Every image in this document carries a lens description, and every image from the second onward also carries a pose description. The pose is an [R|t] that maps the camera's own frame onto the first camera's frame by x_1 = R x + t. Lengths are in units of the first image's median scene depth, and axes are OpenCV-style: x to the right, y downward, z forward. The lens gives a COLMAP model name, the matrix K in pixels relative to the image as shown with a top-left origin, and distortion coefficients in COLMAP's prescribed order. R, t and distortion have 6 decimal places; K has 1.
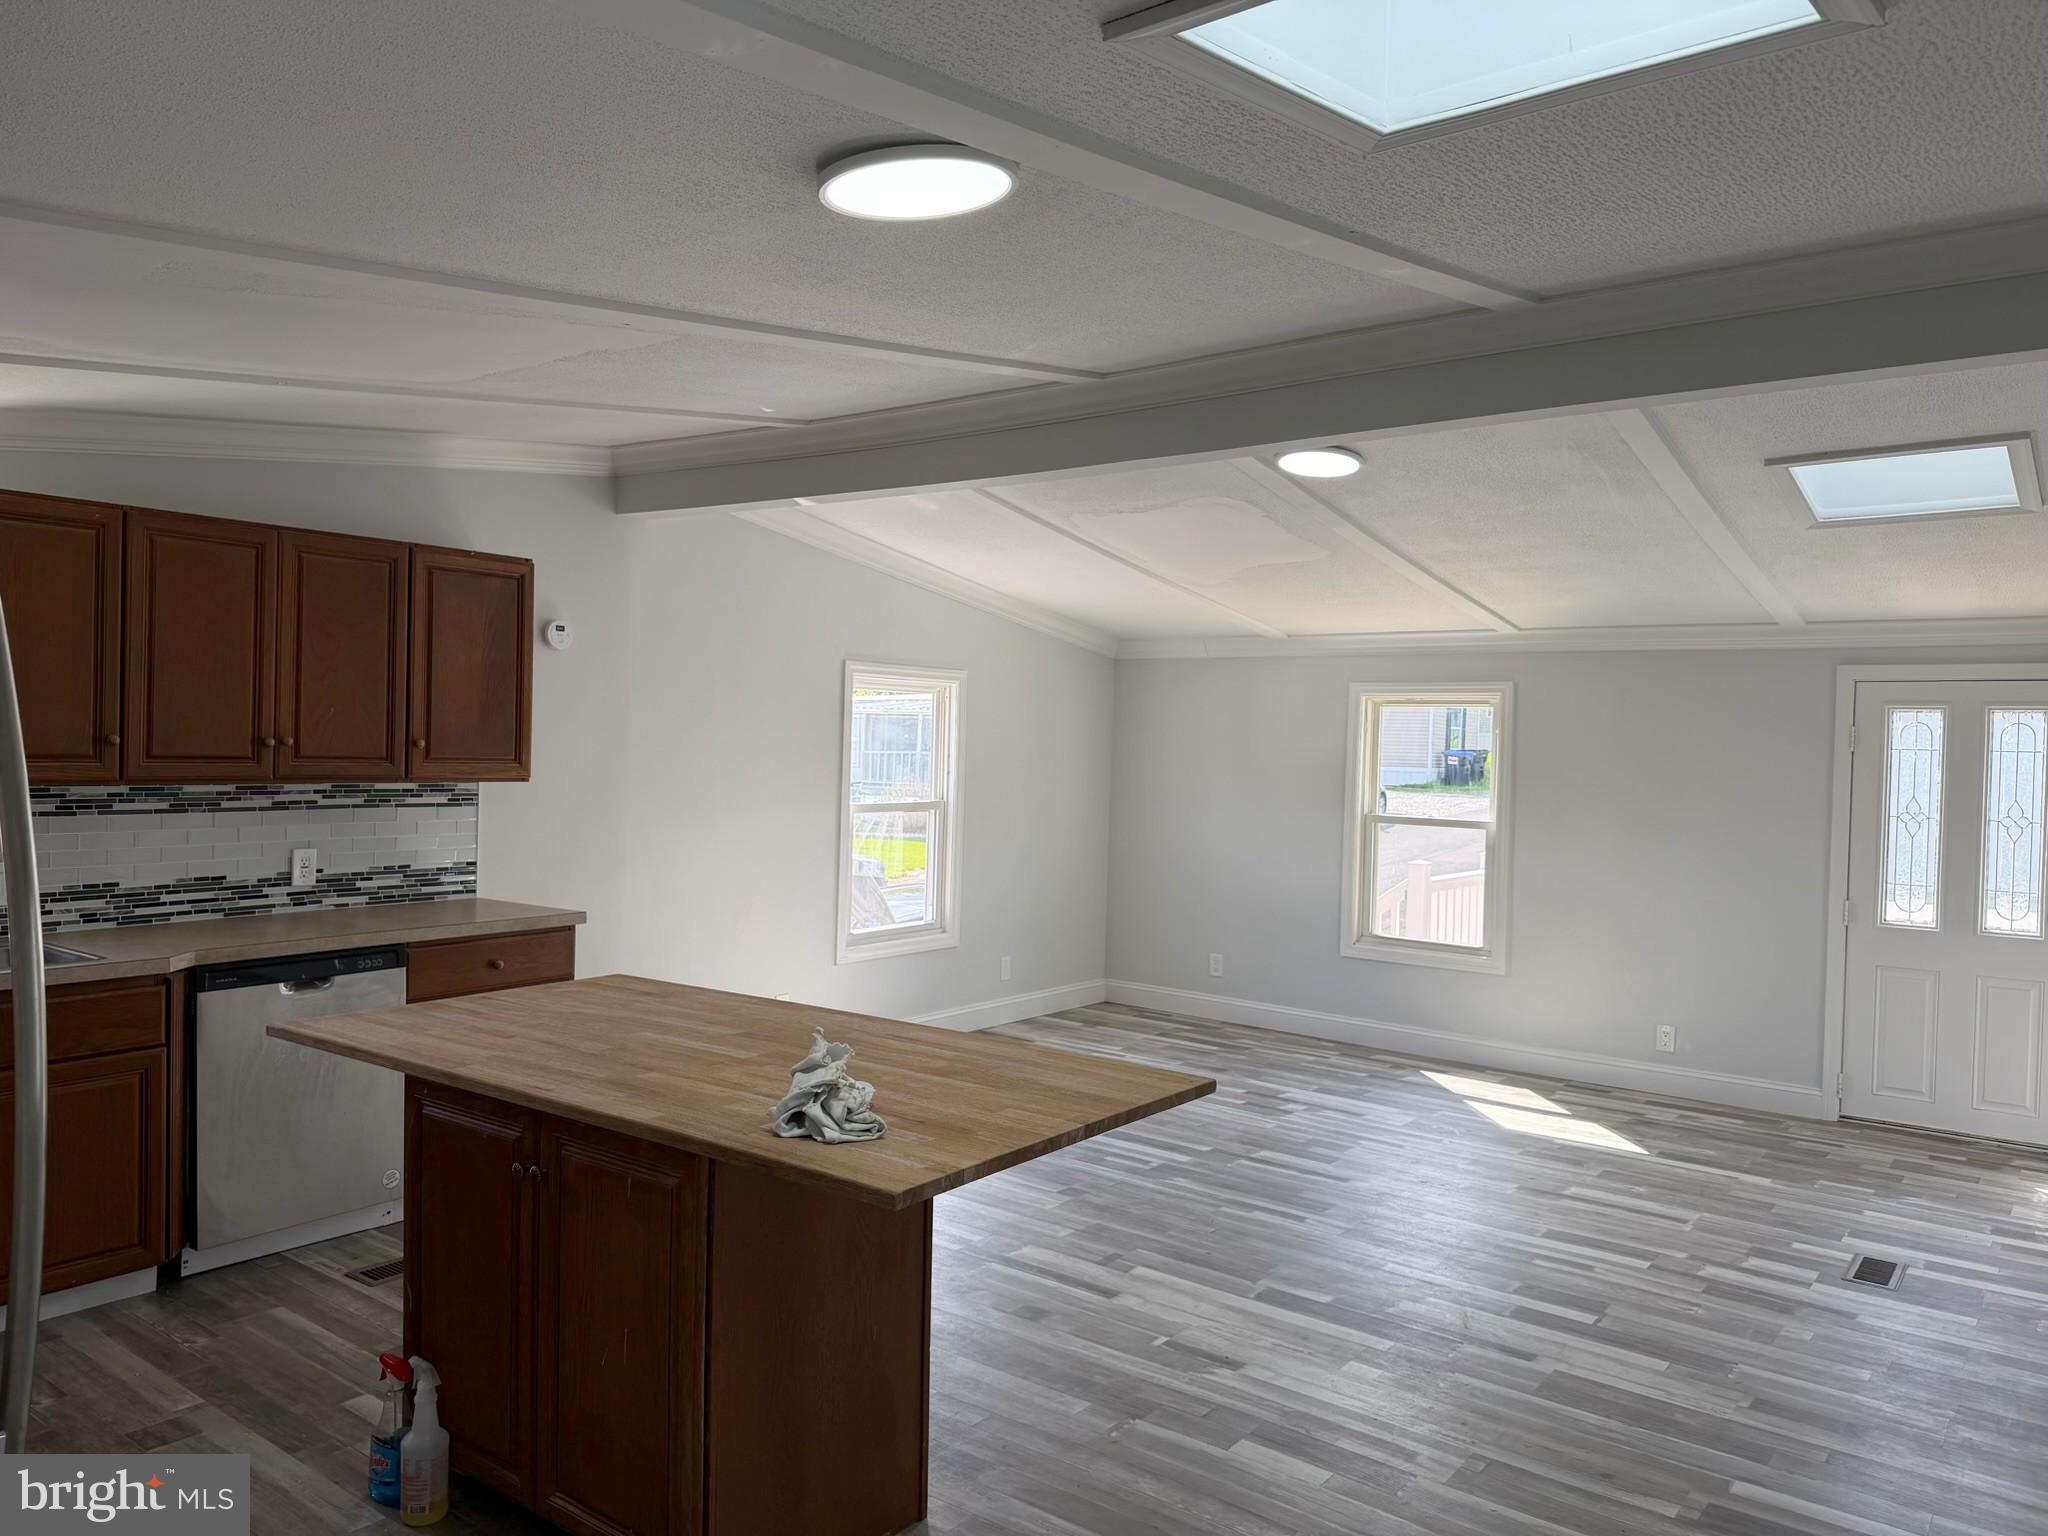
lens RADIAL K [[1403.4, 0, 1026.2], [0, 1403.4, 763.6], [0, 0, 1]] dist [0.038816, -0.003382]
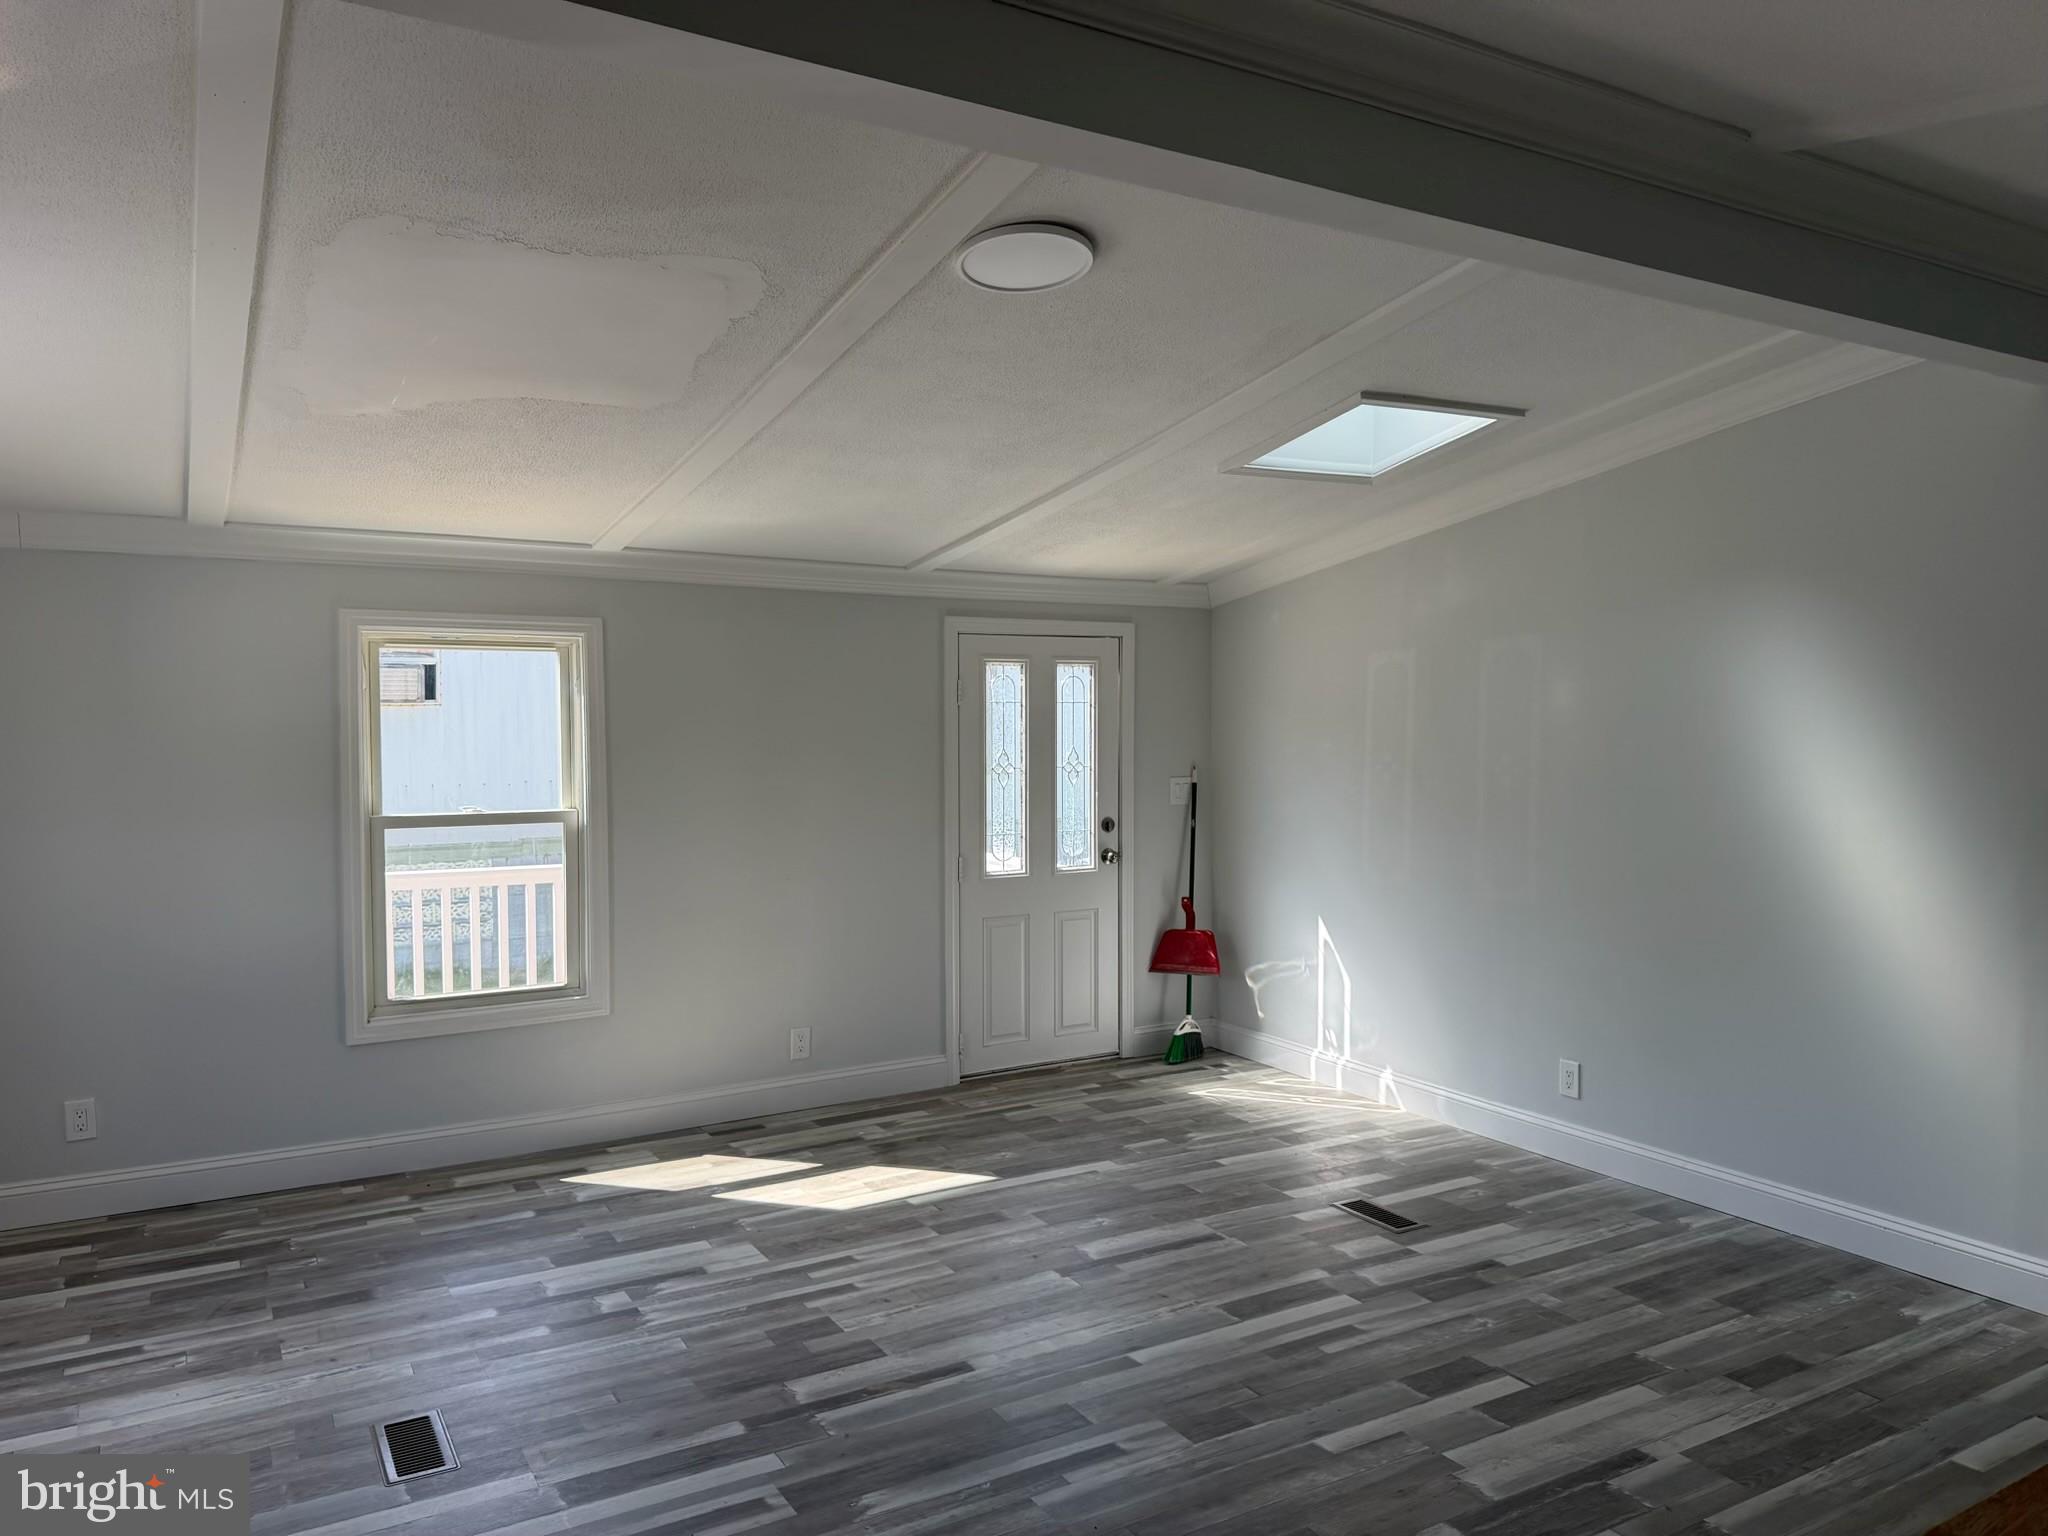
lens RADIAL K [[1427.7, 0, 1026.2], [0, 1427.7, 773.2], [0, 0, 1]] dist [0.029099, -0.013816]
pose [[0.375369, -0.066684, 0.924474, -0.362691], [0.021628, 0.997767, 0.063189, -0.026957], [-0.926623, -0.003725, 0.375973, 0.699335]]
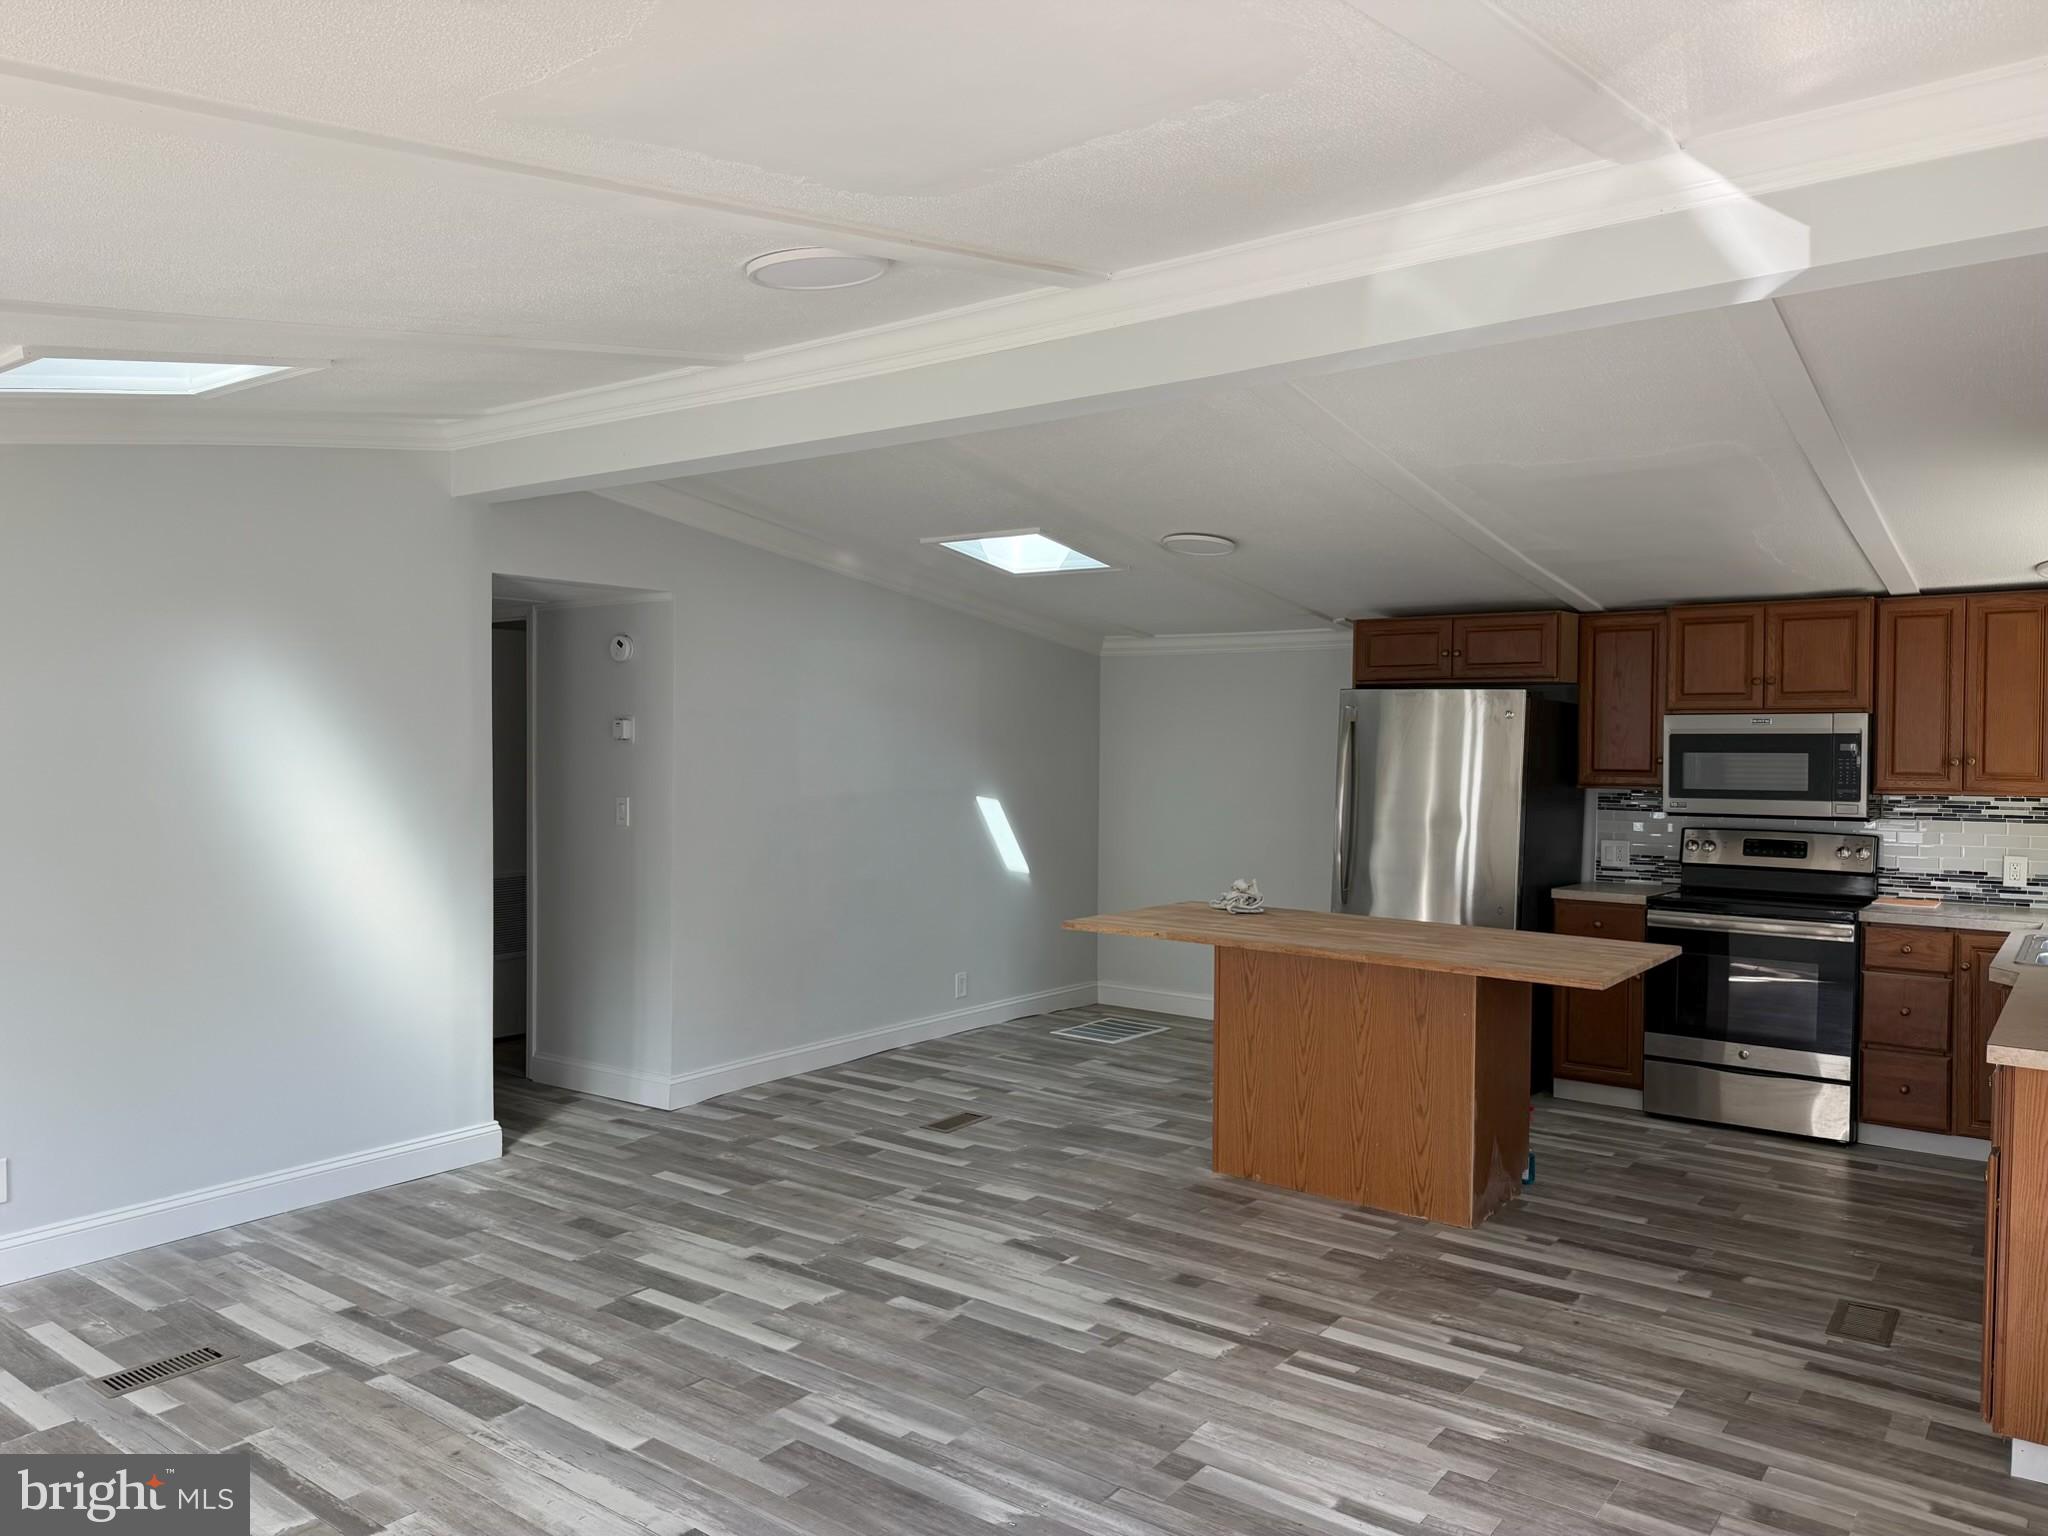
lens RADIAL K [[1427.7, 0, 1030.9], [0, 1427.7, 787.1], [0, 0, 1]] dist [0.029099, -0.013816]
pose [[-0.999271, -0.036093, -0.012475, 0.107905], [-0.036481, 0.998810, 0.032372, -0.010592], [0.011291, 0.032804, -0.999398, 1.491327]]
